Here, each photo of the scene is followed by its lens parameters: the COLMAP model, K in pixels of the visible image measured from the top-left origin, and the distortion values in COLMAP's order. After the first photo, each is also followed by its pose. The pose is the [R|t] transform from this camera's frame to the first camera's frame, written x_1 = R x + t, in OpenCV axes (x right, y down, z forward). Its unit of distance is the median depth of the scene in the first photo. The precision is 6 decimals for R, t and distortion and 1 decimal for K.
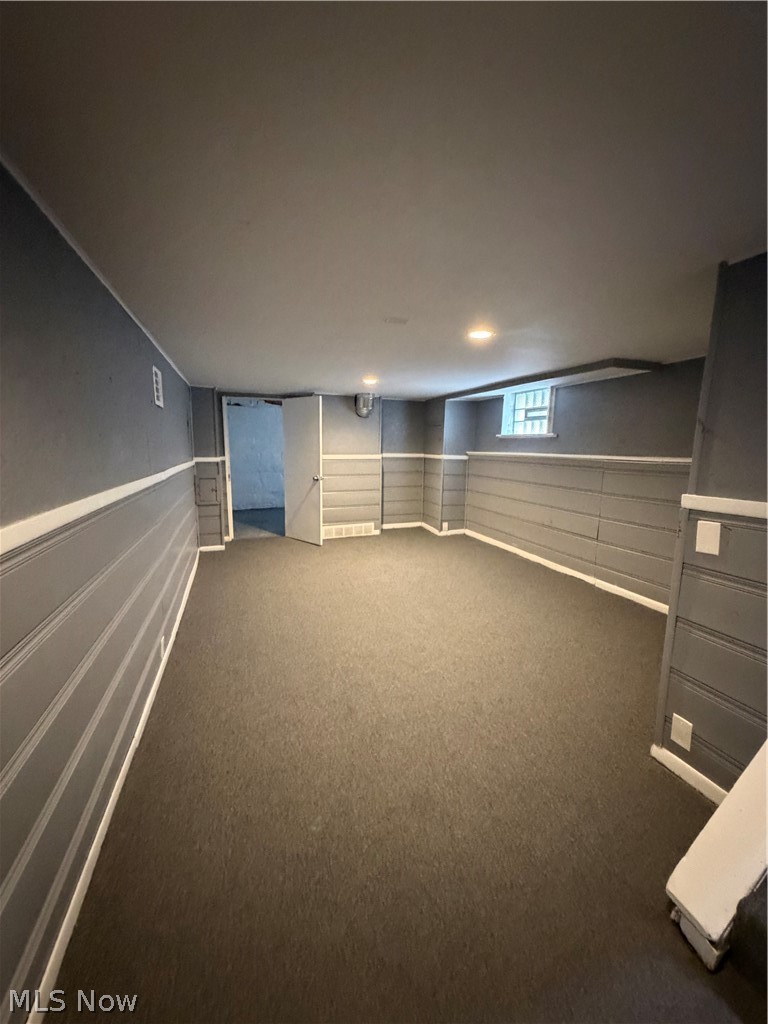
lens RADIAL K [[408.5, 0, 383.2], [0, 408.5, 508.5], [0, 0, 1]] dist [0.000666, 0.000392]
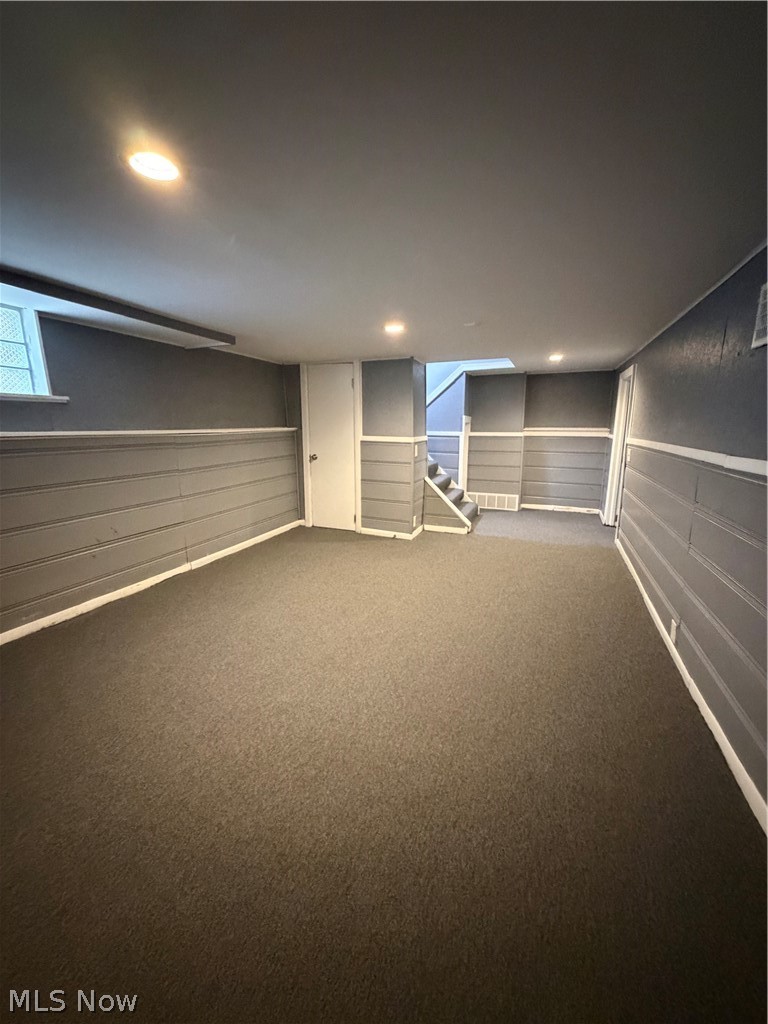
lens RADIAL K [[408.5, 0, 383.2], [0, 408.5, 508.5], [0, 0, 1]] dist [0.000666, 0.000392]
pose [[-0.723990, -0.154712, 0.672237, -0.408832], [0.097148, 0.941943, 0.321411, -0.200526], [-0.682936, 0.298005, -0.666927, 1.278670]]
